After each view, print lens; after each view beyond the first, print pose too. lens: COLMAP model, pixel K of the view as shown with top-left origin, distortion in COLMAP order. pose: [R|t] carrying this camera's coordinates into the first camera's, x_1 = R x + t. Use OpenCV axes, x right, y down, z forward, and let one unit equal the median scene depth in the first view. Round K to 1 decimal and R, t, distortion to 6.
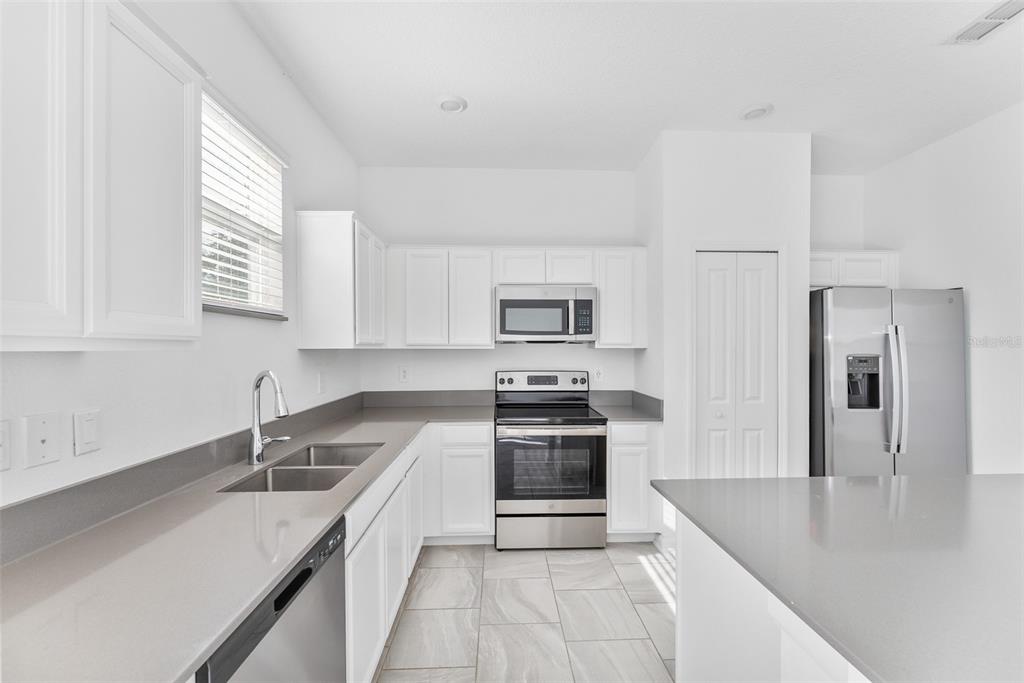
lens RADIAL K [[419.0, 0, 517.6], [0, 419.0, 339.3], [0, 0, 1]] dist [0.003658, -0.000136]
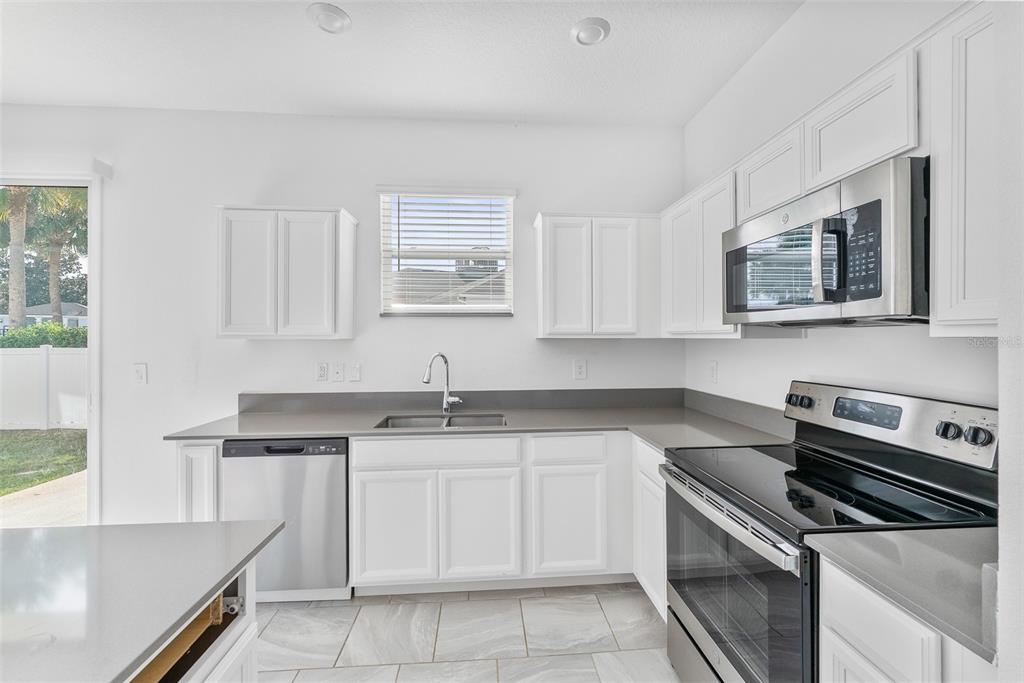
lens RADIAL K [[419.0, 0, 515.0], [0, 419.0, 338.1], [0, 0, 1]] dist [0.003658, -0.000136]
pose [[0.032808, -0.000356, -0.999462, 0.523534], [0.024610, 0.999697, 0.000451, 0.014650], [0.999159, -0.024612, 0.032807, 0.694958]]
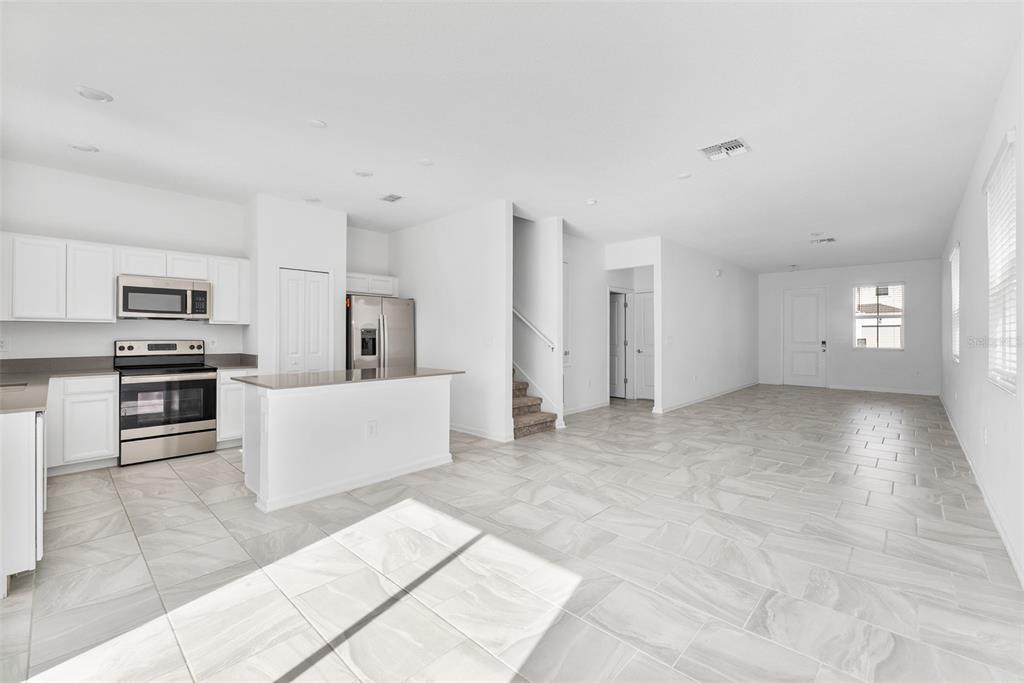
lens RADIAL K [[419.0, 0, 508.7], [0, 419.0, 333.2], [0, 0, 1]] dist [0.003658, -0.000136]
pose [[0.713458, 0.002661, 0.700693, -0.102434], [-0.015505, 0.999808, 0.011991, 0.021263], [-0.700526, -0.019420, 0.713362, -0.828060]]
